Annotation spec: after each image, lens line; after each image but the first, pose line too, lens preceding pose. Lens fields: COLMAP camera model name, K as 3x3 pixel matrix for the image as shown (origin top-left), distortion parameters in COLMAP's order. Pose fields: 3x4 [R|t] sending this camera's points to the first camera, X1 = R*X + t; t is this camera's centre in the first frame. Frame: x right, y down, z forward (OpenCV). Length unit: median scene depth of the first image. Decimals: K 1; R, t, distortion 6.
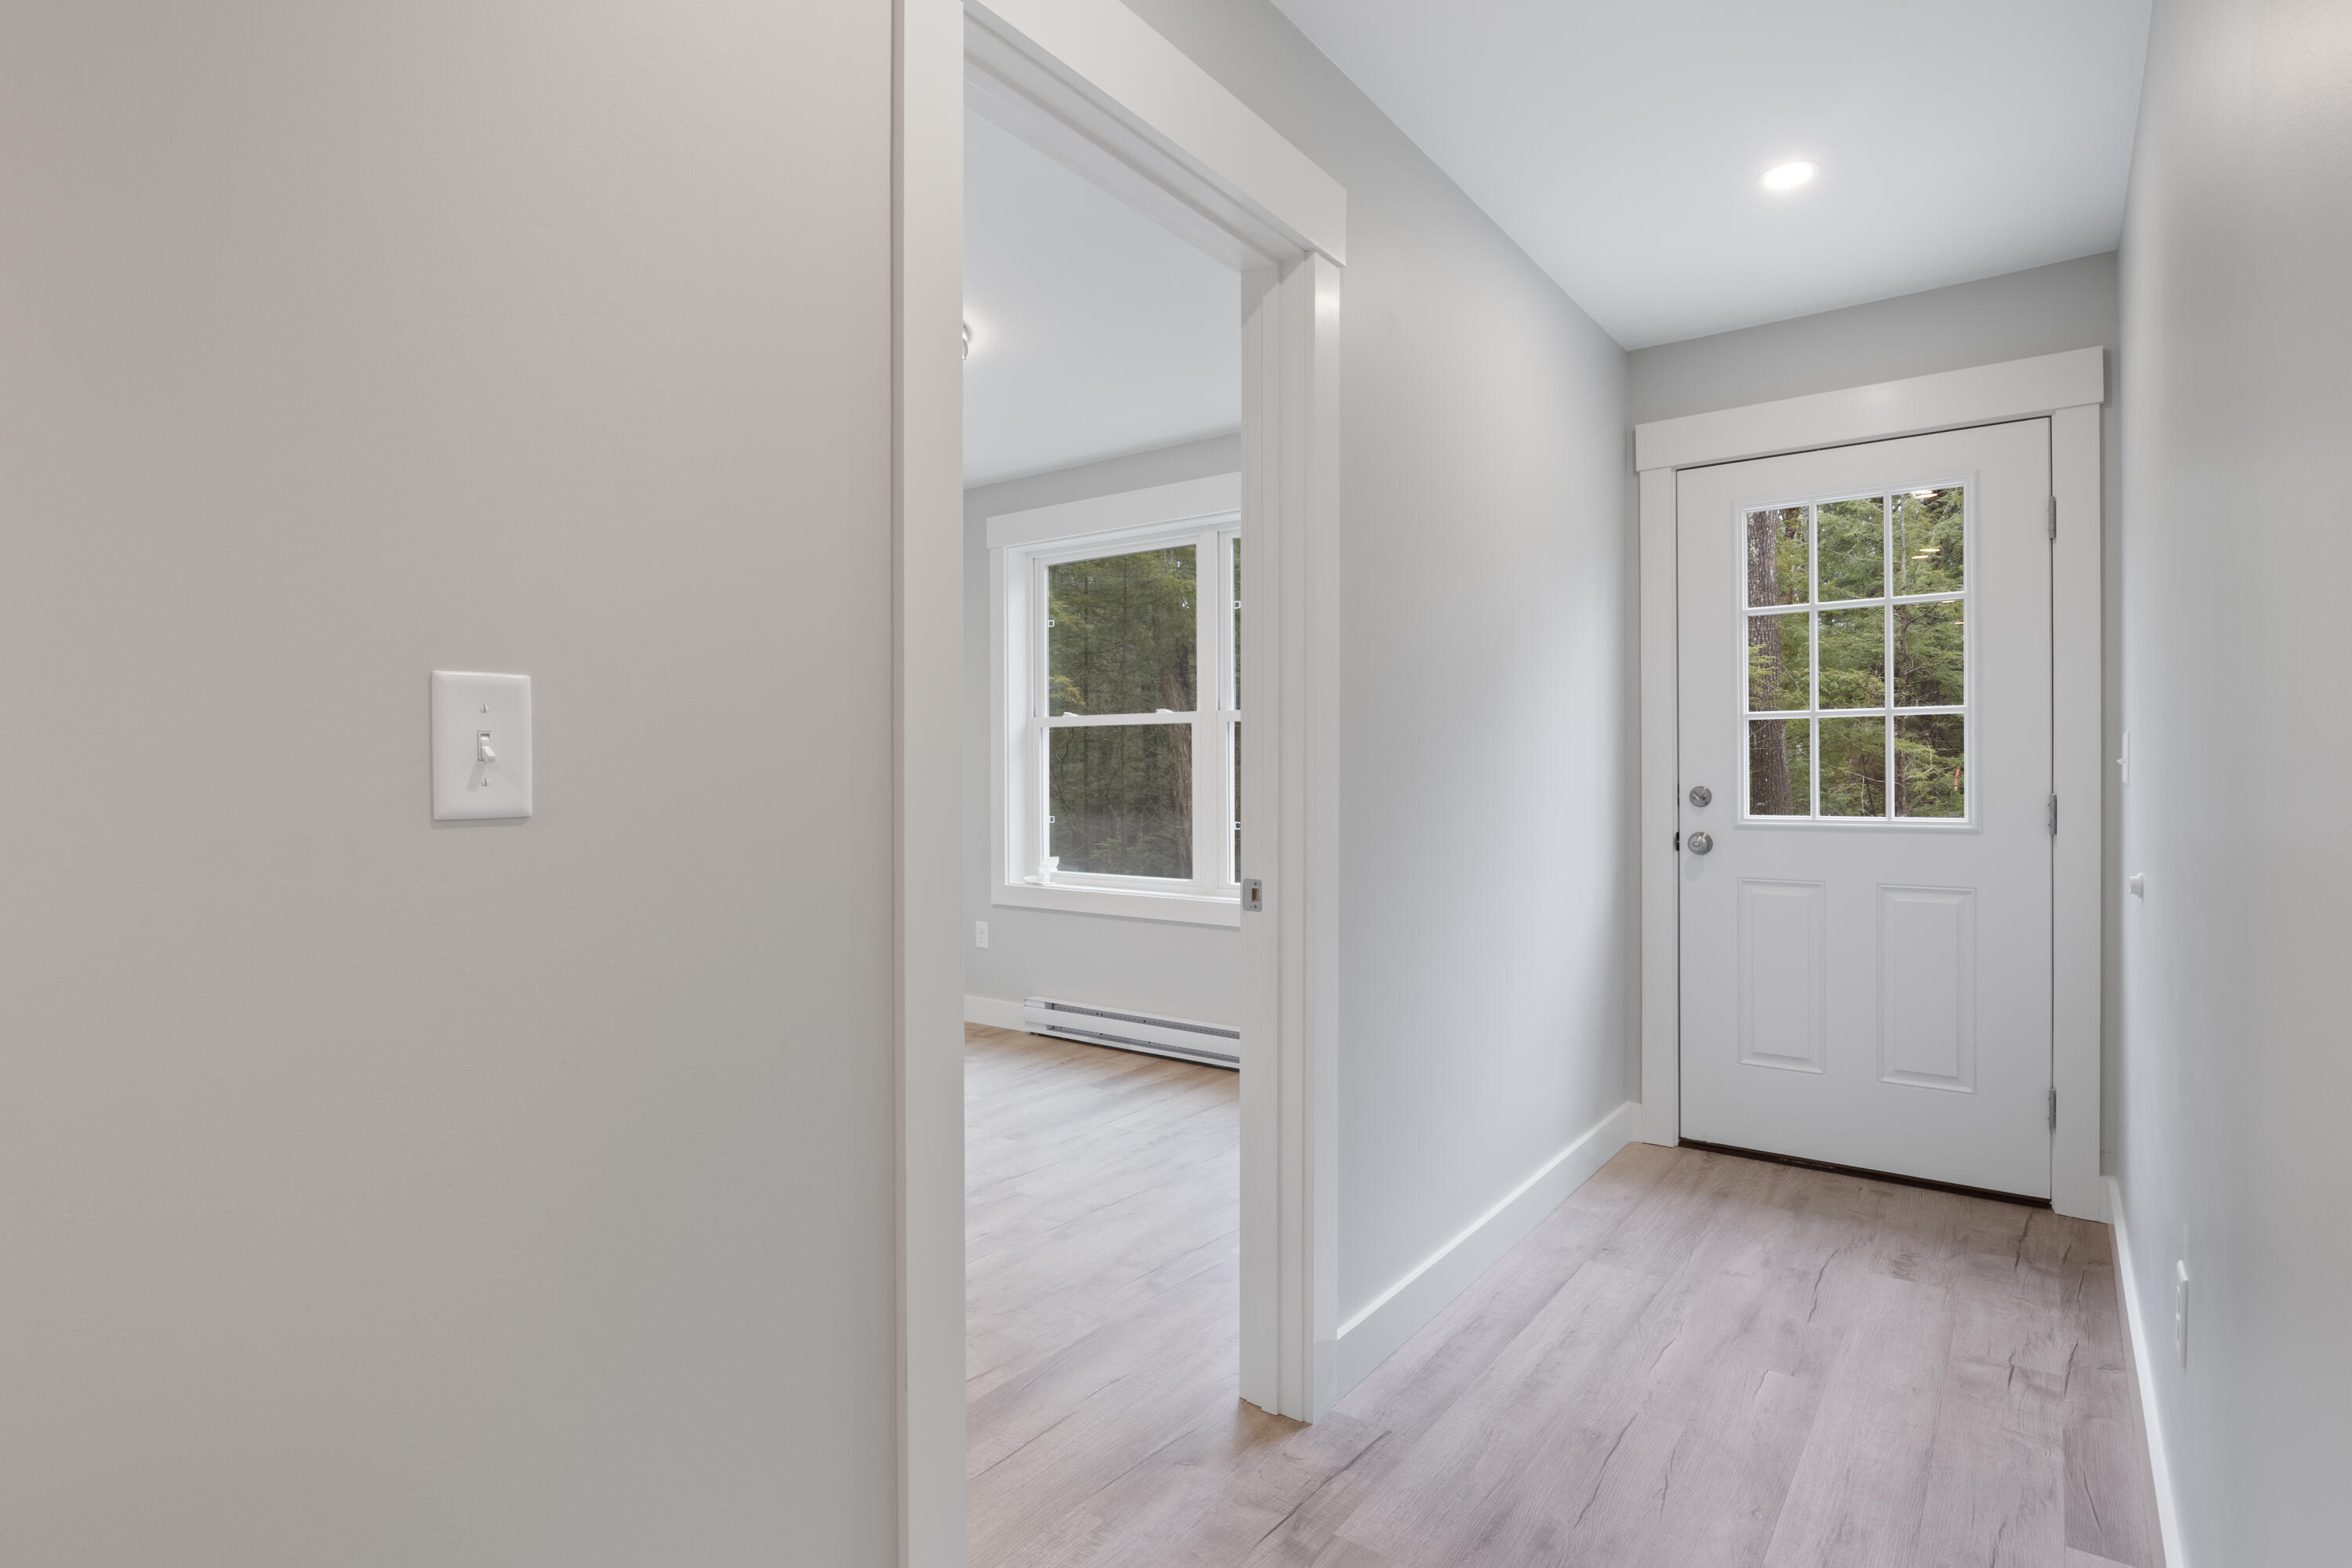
lens RADIAL K [[1183.6, 0, 1183.2], [0, 1183.6, 783.0], [0, 0, 1]] dist [-0.009781, -0.001052]
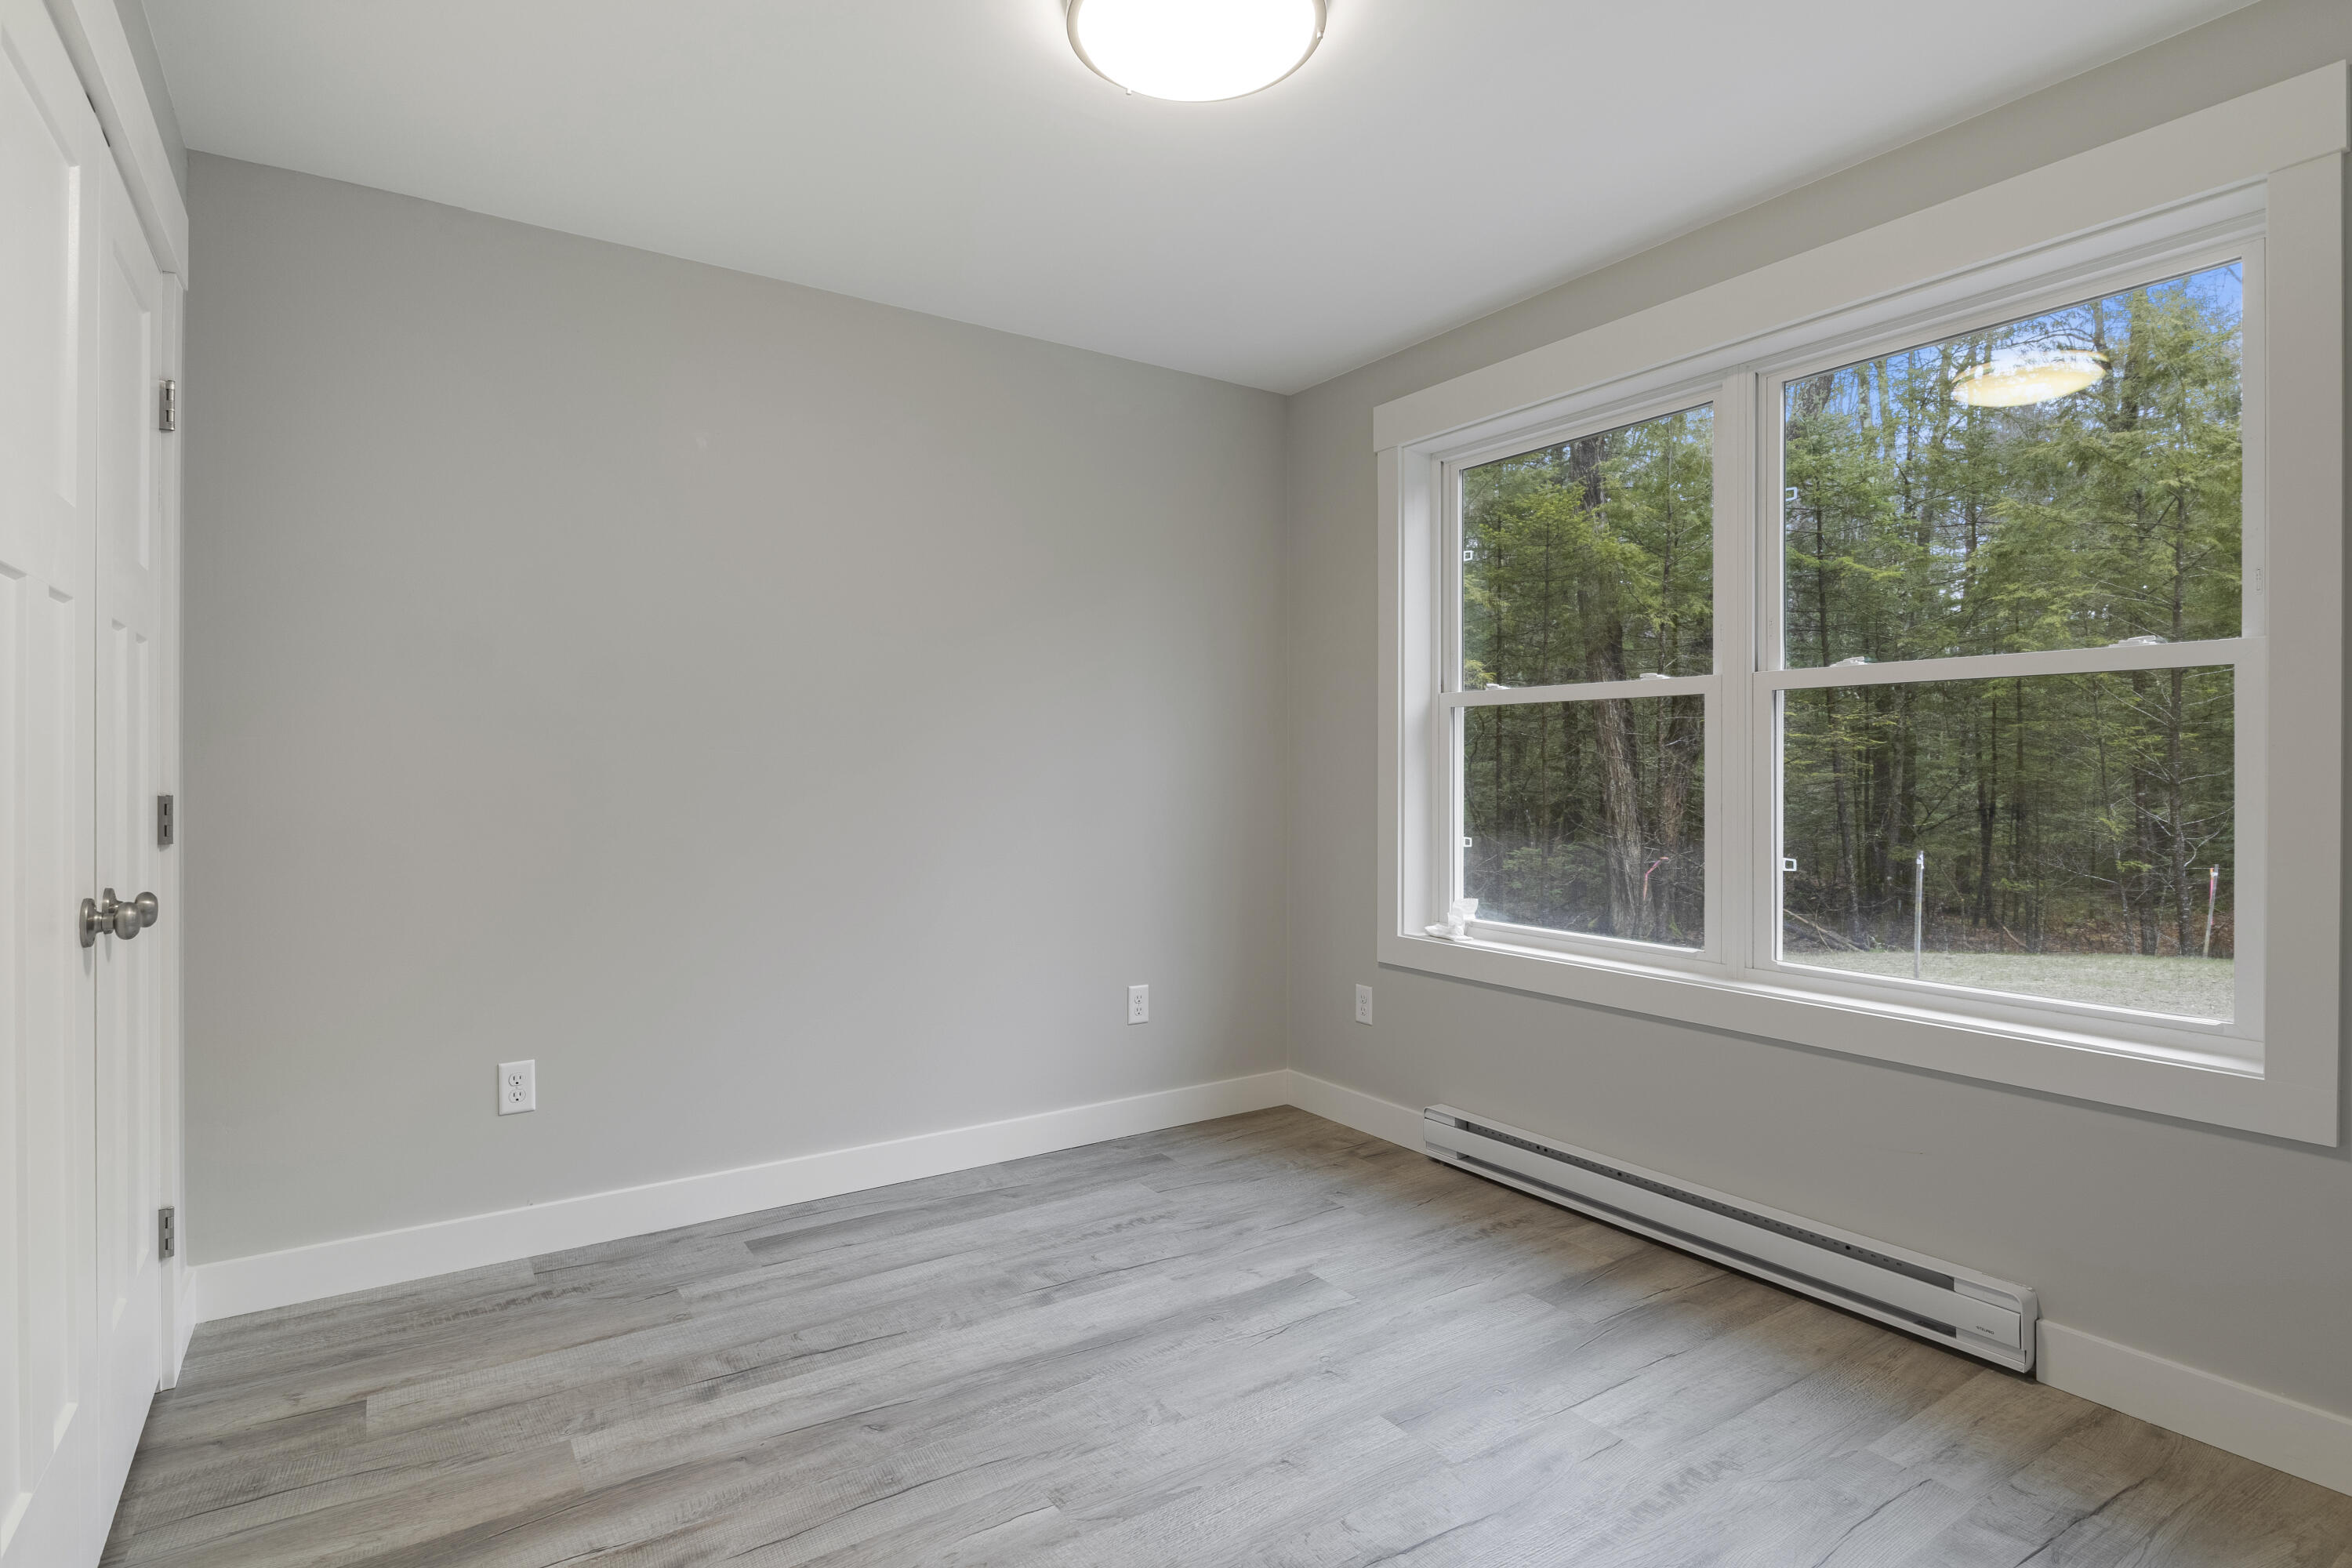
lens RADIAL K [[1183.6, 0, 1165.4], [0, 1183.6, 785.8], [0, 0, 1]] dist [-0.009781, -0.001052]
pose [[0.938877, 0.006449, -0.344193, -0.040020], [-0.005358, 0.999977, 0.004122, -0.003386], [0.344212, -0.002026, 0.938890, 0.300904]]
